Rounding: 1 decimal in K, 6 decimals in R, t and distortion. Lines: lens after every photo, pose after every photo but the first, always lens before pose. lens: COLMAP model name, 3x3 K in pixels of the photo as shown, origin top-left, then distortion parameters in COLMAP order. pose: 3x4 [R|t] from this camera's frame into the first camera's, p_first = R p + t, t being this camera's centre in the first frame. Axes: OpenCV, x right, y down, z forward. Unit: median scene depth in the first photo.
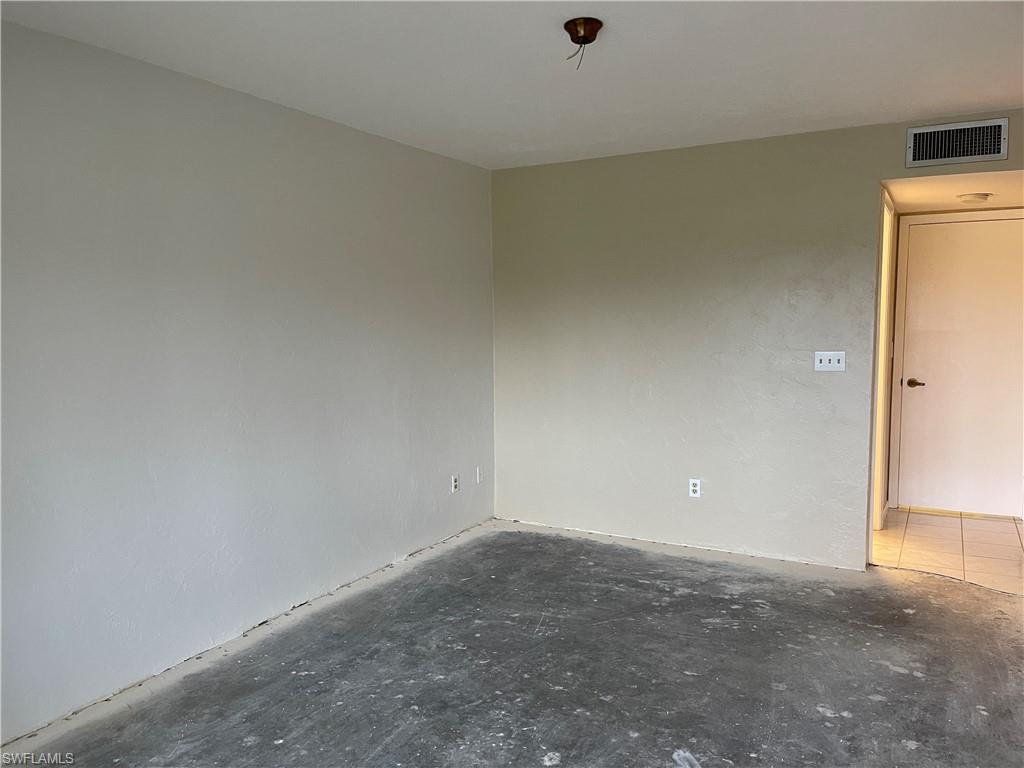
lens RADIAL K [[771.3, 0, 514.1], [0, 771.3, 384.2], [0, 0, 1]] dist [0.024863, -0.002881]
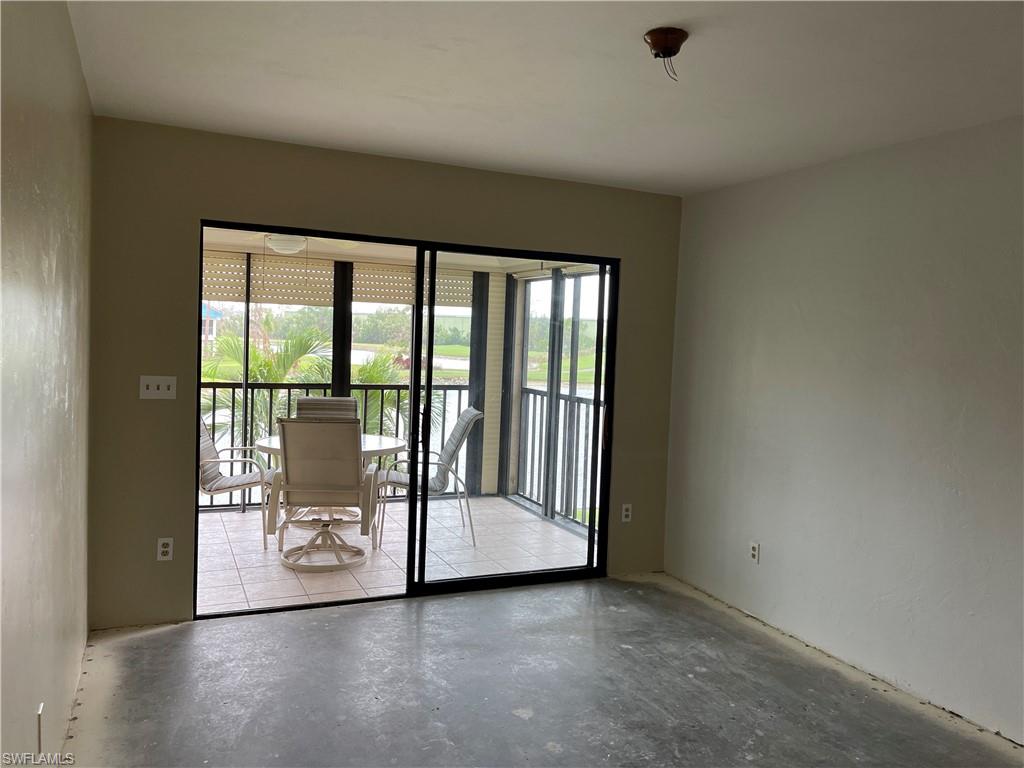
lens RADIAL K [[771.3, 0, 509.2], [0, 771.3, 386.4], [0, 0, 1]] dist [0.024863, -0.002881]
pose [[-0.606970, 0.041154, -0.793658, 0.816567], [-0.093929, 0.987944, 0.123063, -0.148632], [0.789154, 0.149244, -0.595787, 1.296904]]
